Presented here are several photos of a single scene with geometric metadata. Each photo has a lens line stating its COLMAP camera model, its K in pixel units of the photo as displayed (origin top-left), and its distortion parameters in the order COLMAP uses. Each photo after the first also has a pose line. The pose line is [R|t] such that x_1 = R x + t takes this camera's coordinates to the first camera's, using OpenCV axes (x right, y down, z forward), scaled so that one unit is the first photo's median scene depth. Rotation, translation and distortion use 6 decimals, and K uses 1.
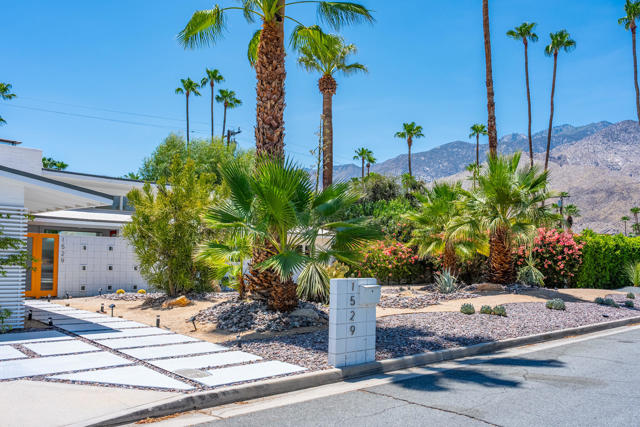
lens RADIAL K [[565.2, 0, 320.0], [0, 565.2, 246.2], [0, 0, 1]] dist [0.000492, -0.002626]
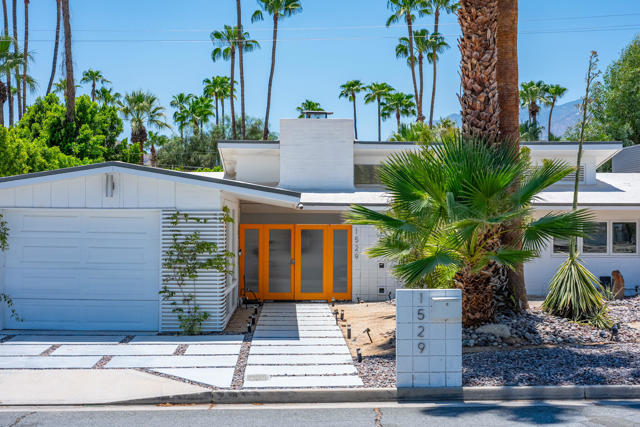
lens RADIAL K [[997.0, 0, 320.0], [0, 997.0, 213.5], [0, 0, 1]] dist [-0.019570, -0.012711]
pose [[0.761098, -0.030659, -0.647912, 0.694589], [0.031294, 0.999455, -0.010533, -0.036958], [0.647882, -0.012259, 0.761642, -0.214118]]
